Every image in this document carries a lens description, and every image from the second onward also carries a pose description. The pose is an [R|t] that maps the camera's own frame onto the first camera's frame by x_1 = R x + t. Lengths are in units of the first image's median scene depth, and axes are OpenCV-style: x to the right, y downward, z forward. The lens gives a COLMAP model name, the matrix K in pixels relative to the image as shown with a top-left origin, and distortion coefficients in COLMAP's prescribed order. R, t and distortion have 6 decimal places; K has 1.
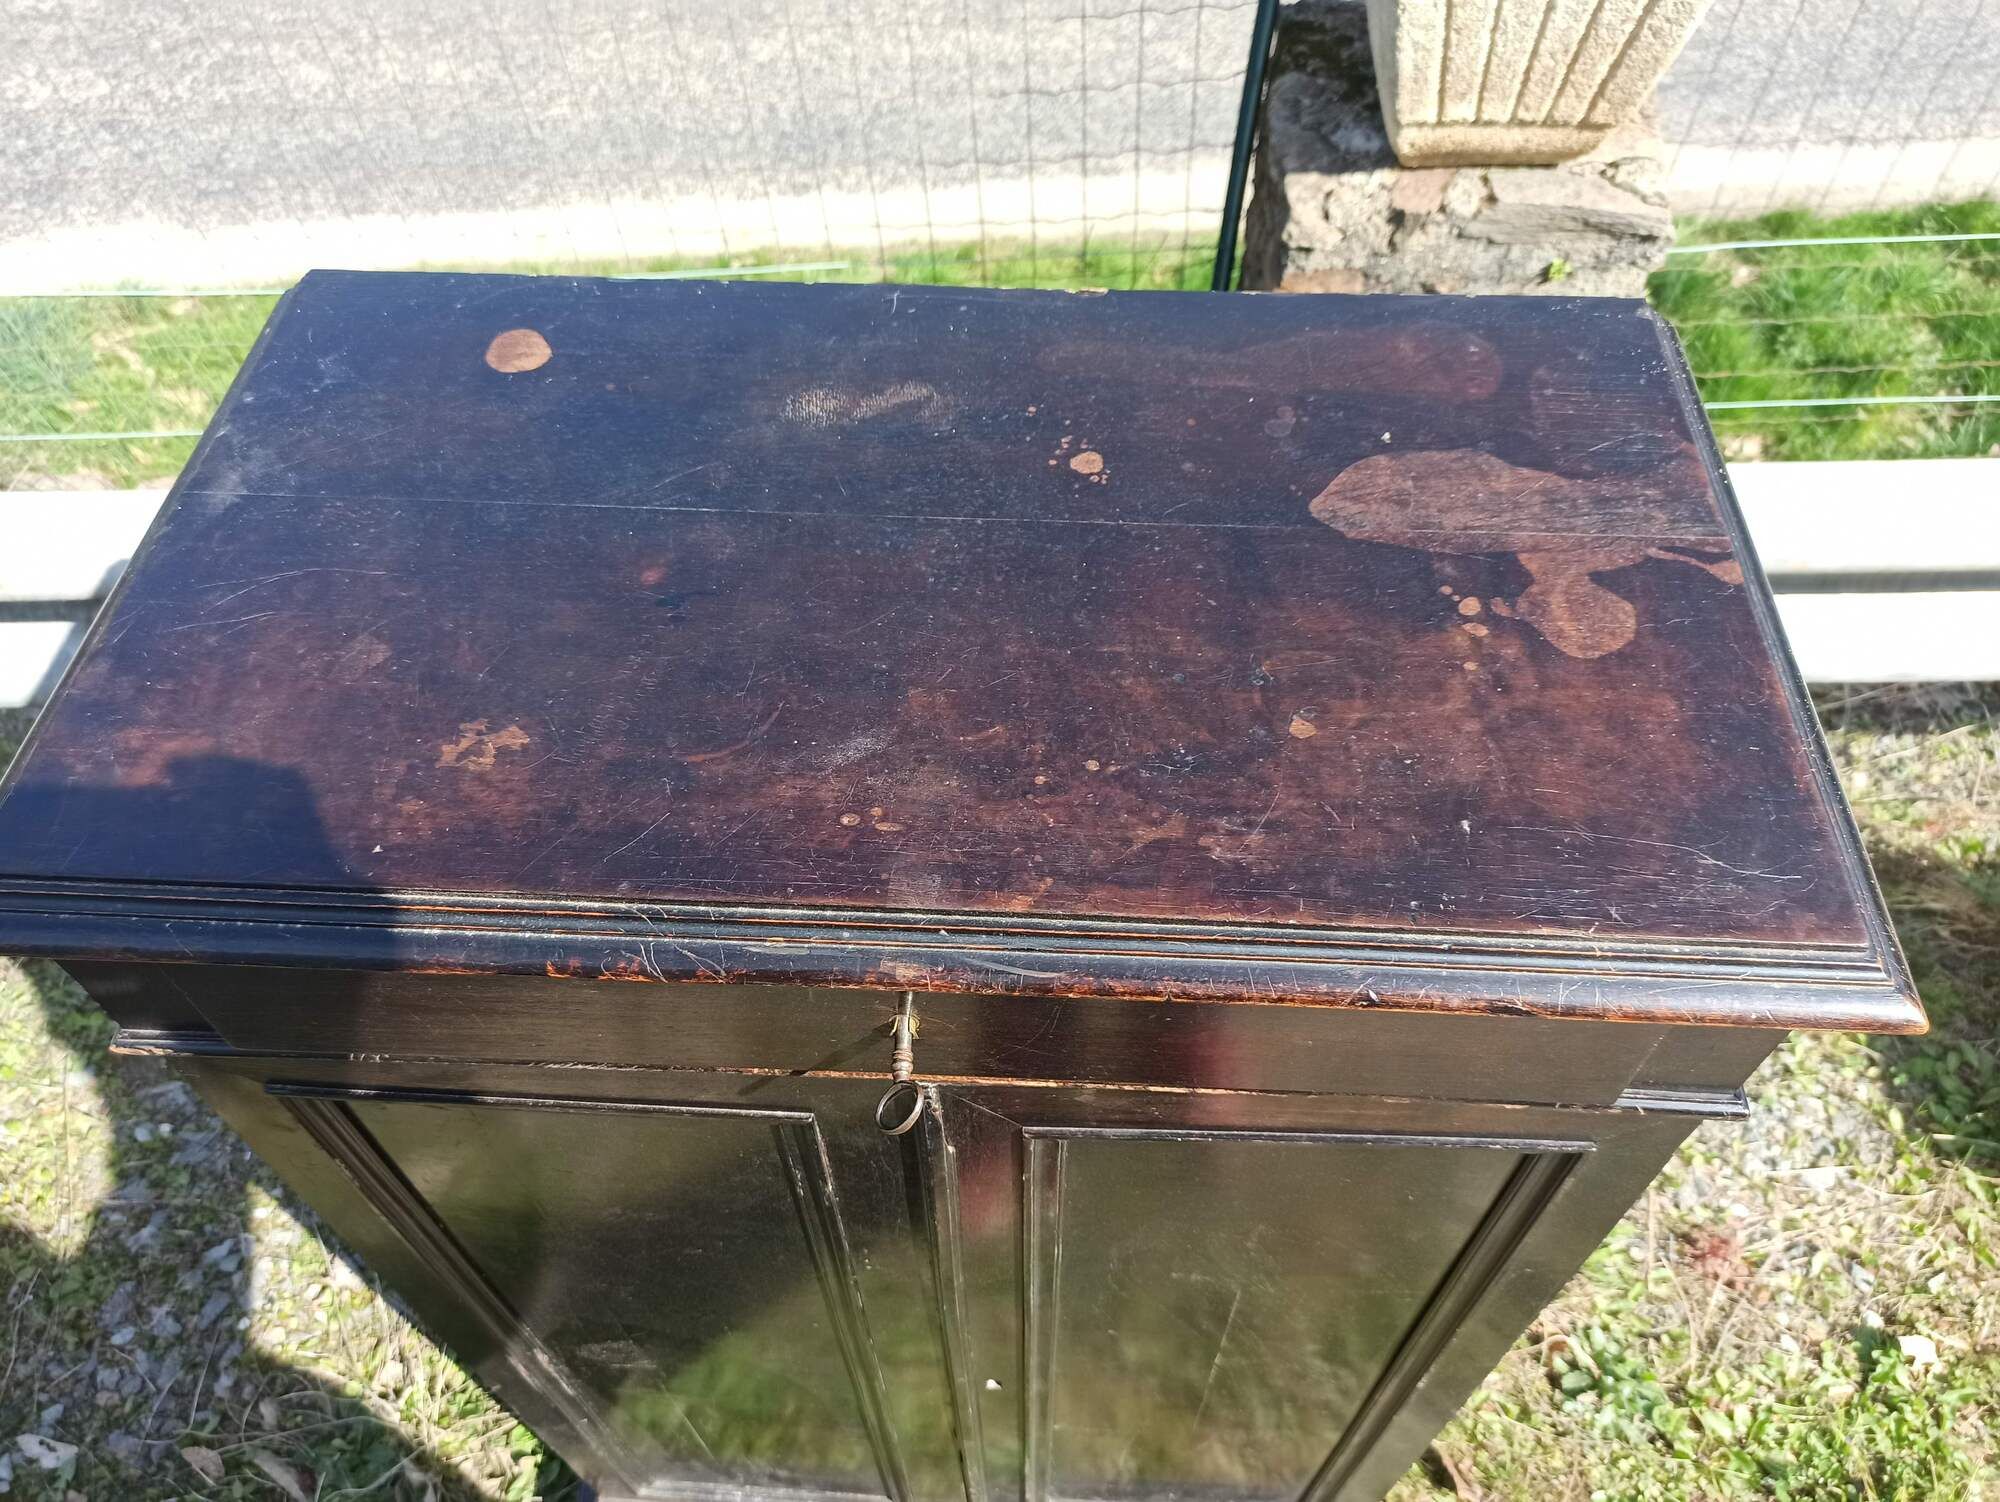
lens RADIAL K [[1490.9, 0, 1007.4], [0, 1490.9, 750.6], [0, 0, 1]] dist [0.049311, -0.056256]
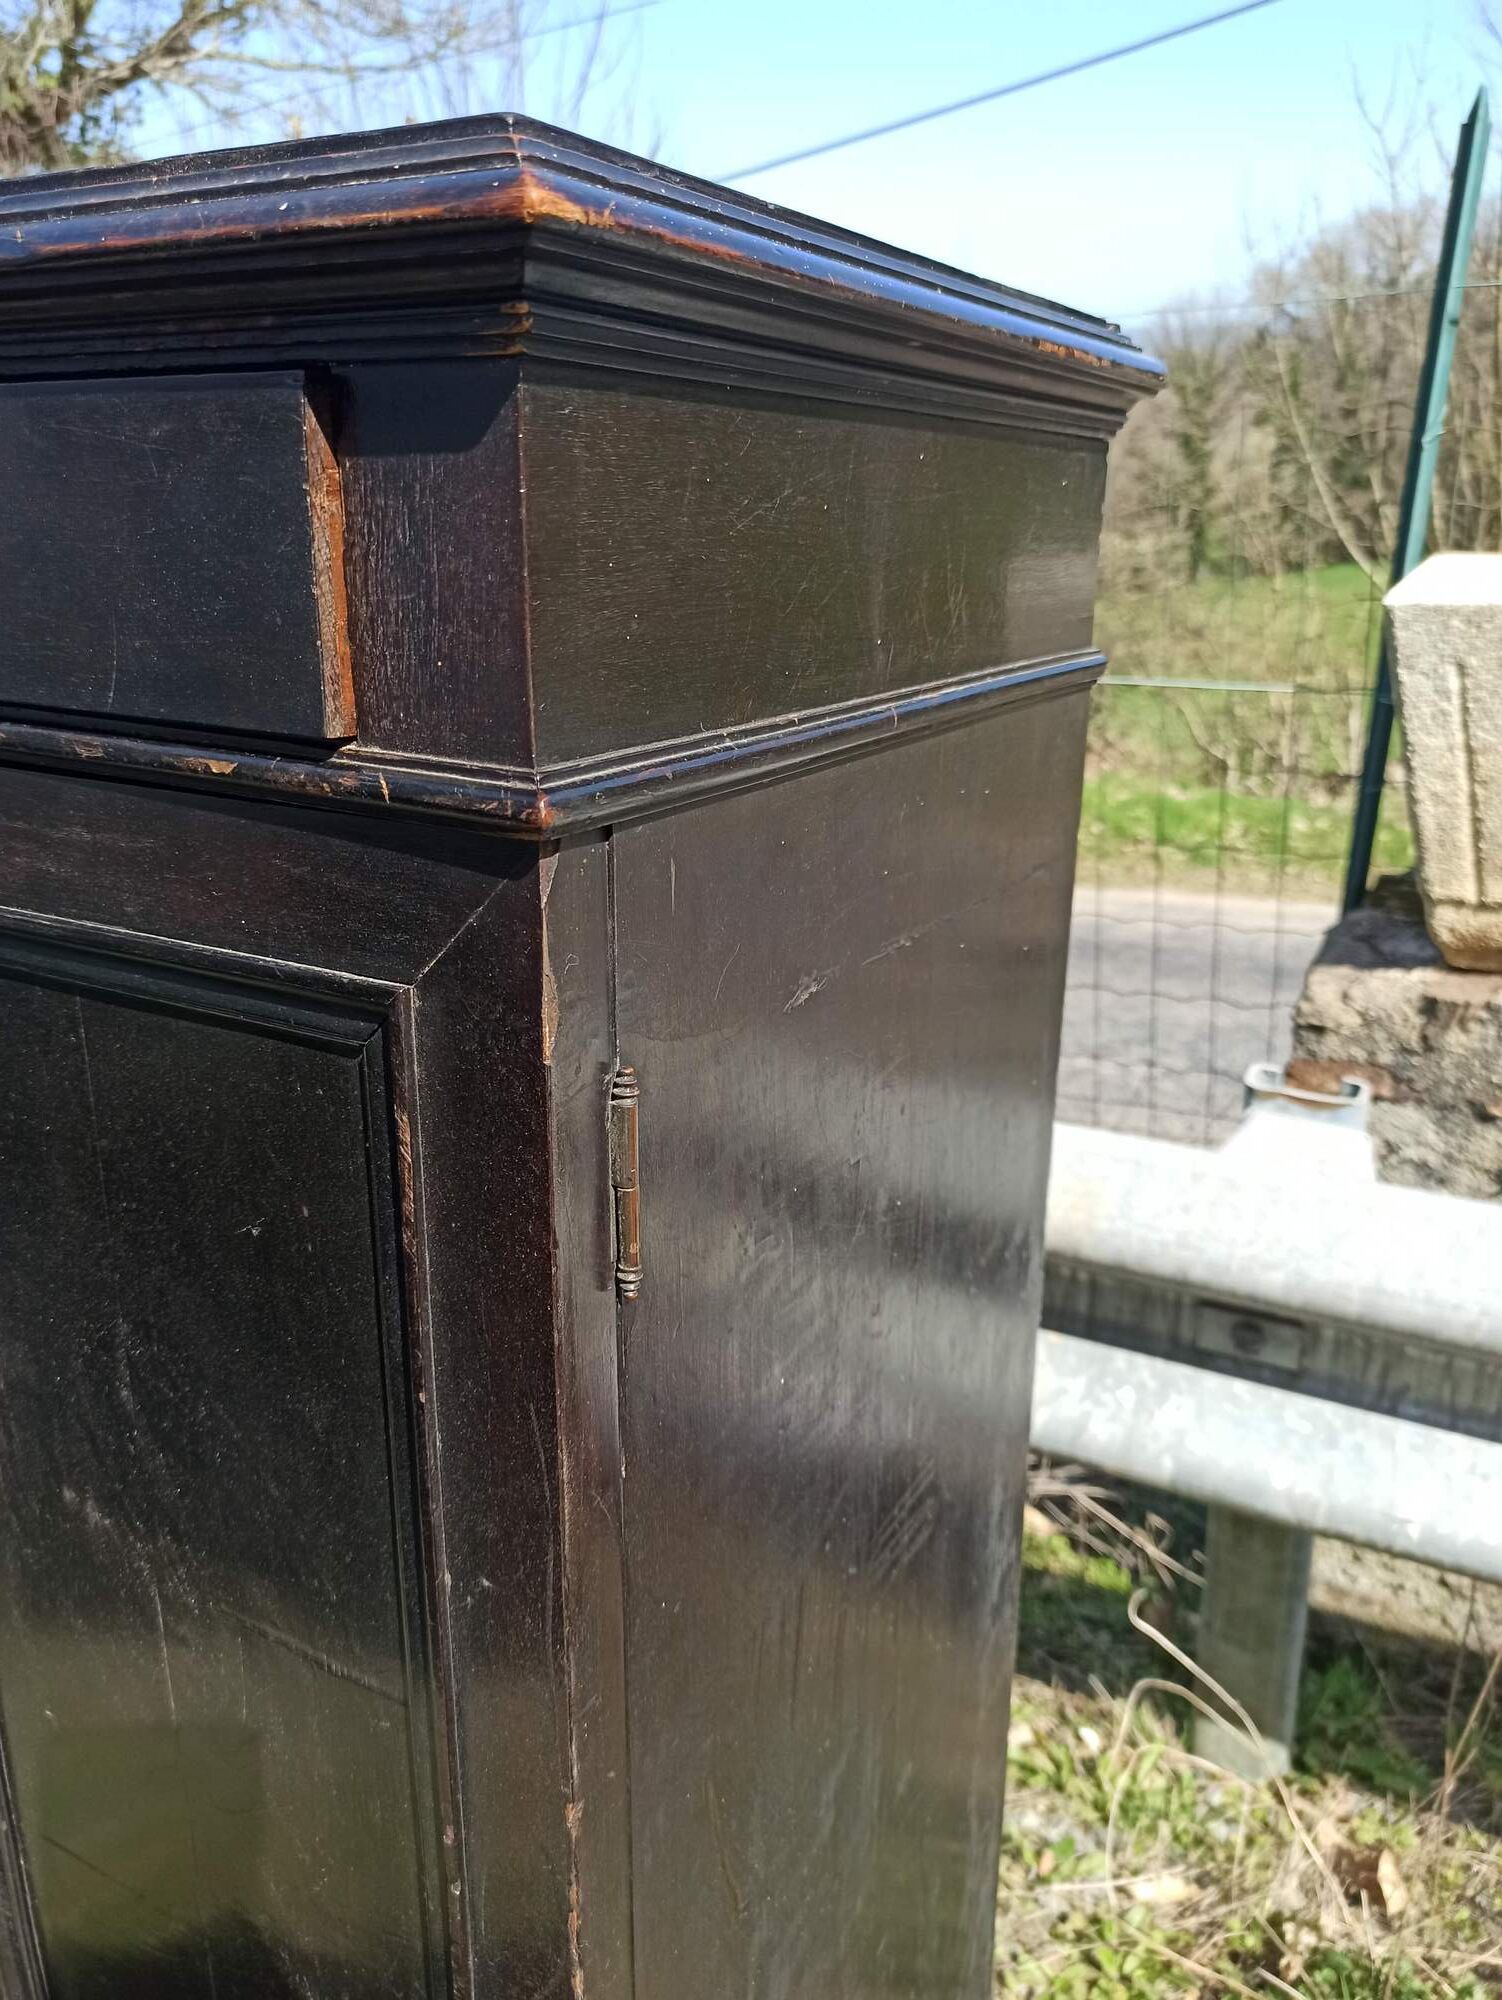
lens RADIAL K [[1498.2, 0, 766.9], [0, 1498.2, 1002.1], [0, 0, 1]] dist [0.047206, -0.054422]
pose [[0.890704, 0.160194, -0.425423, 0.295230], [-0.371161, 0.796608, -0.477132, 0.191003], [0.262462, 0.582884, 0.768999, 0.253918]]
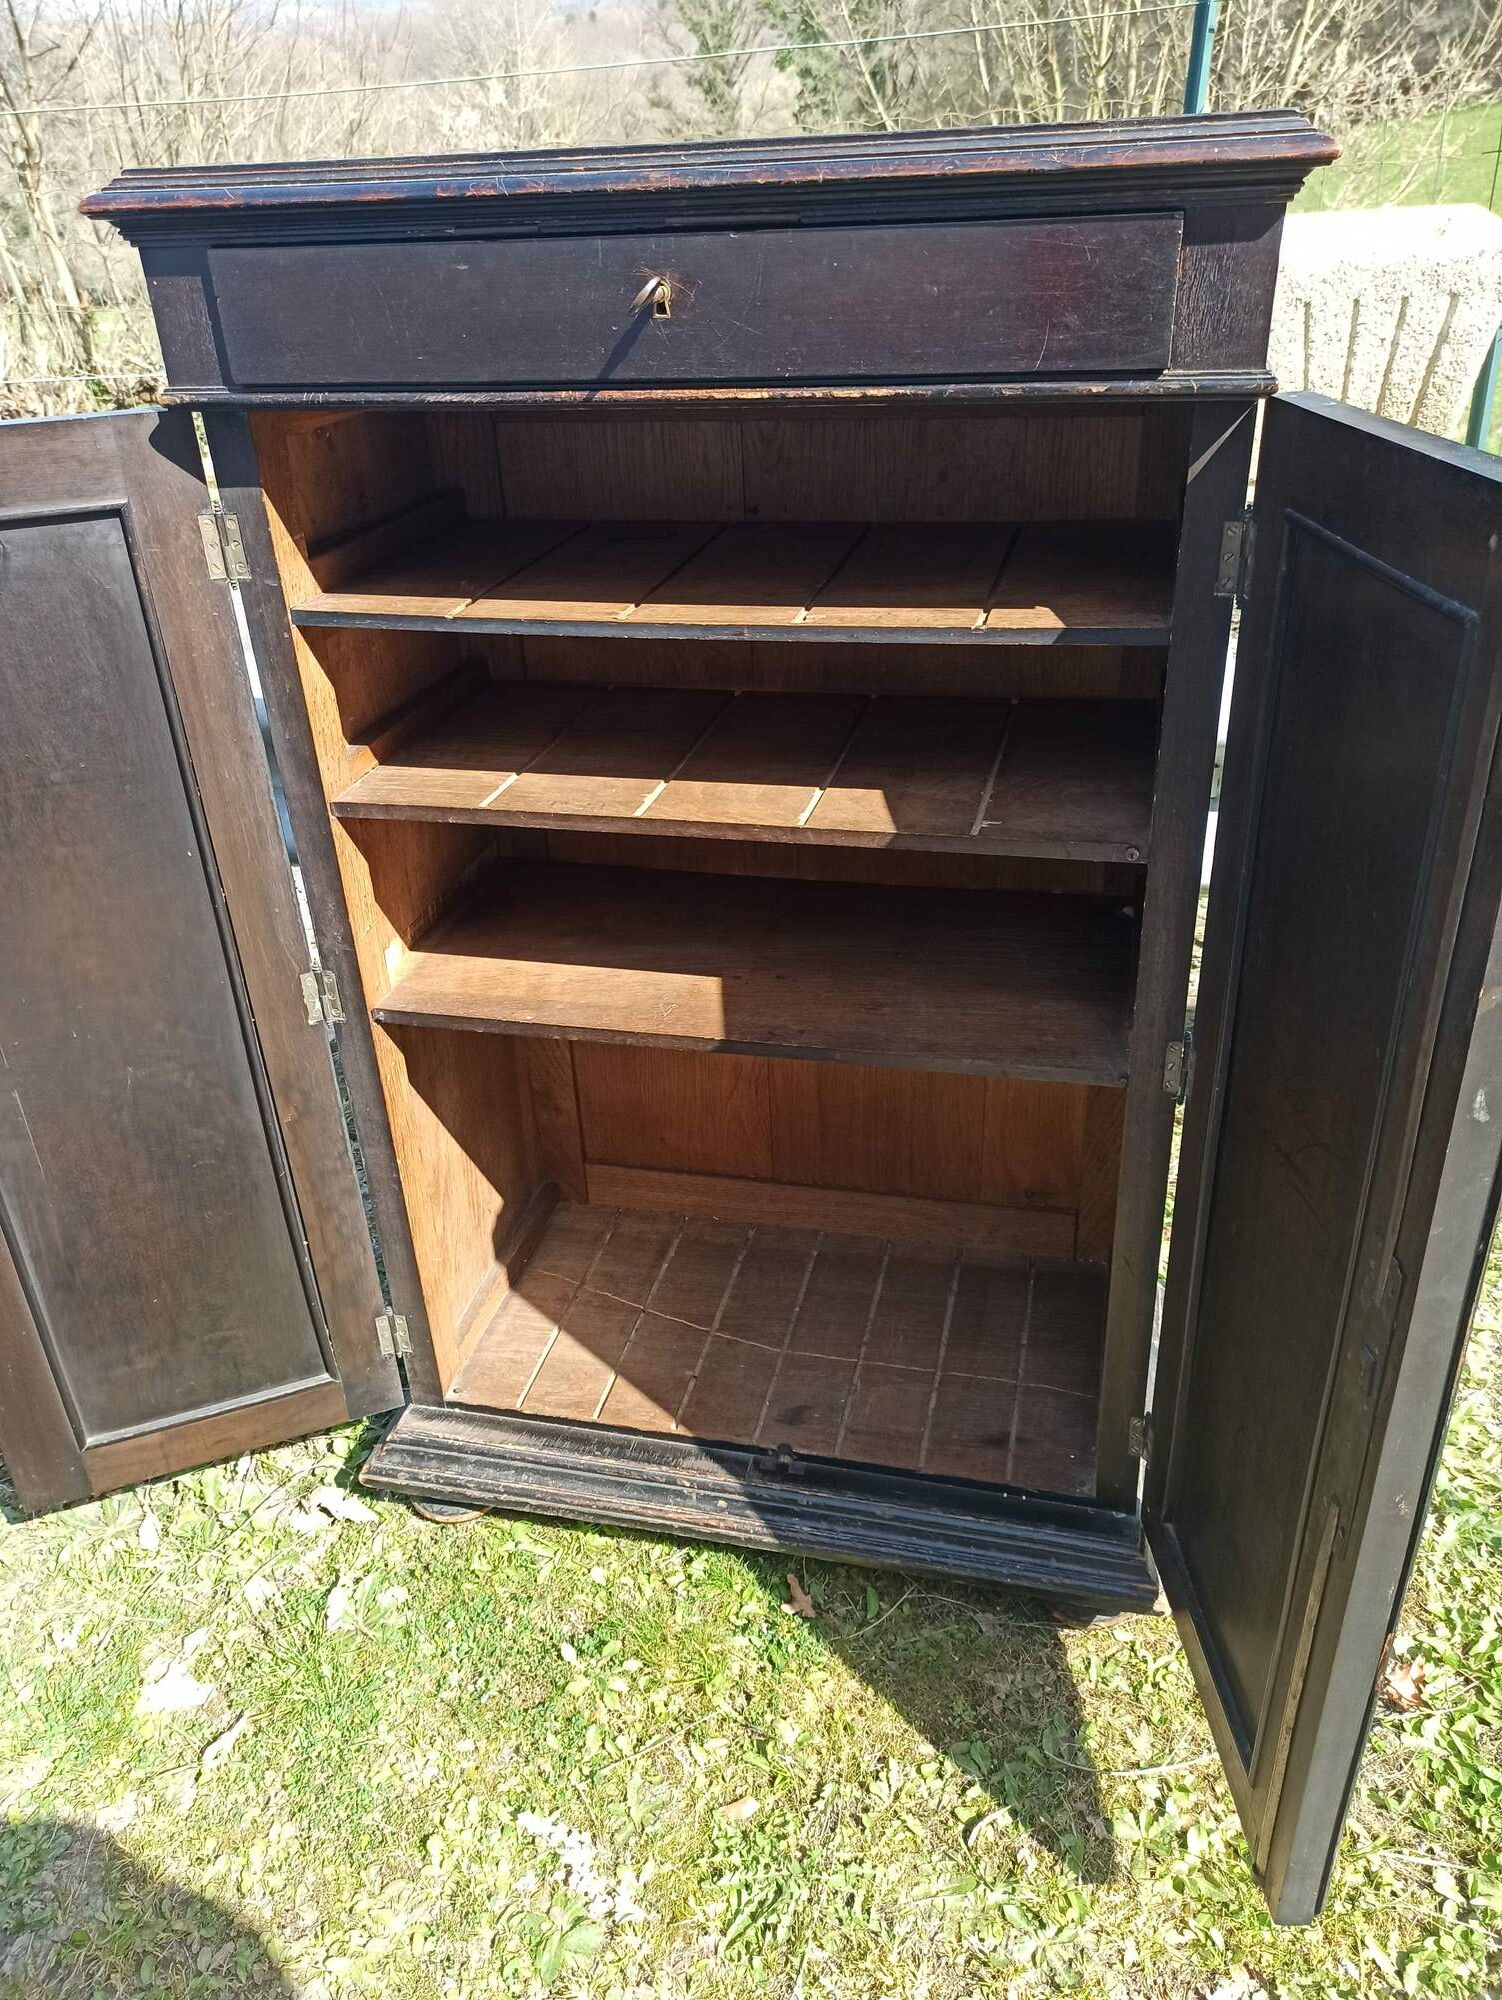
lens RADIAL K [[1457.2, 0, 752.7], [0, 1457.2, 999.3], [0, 0, 1]] dist [0.041778, -0.034531]
pose [[0.980754, 0.063154, -0.184749, 0.118742], [-0.128778, 0.920474, -0.368978, 0.479932], [0.146755, 0.385668, 0.910891, -0.011512]]
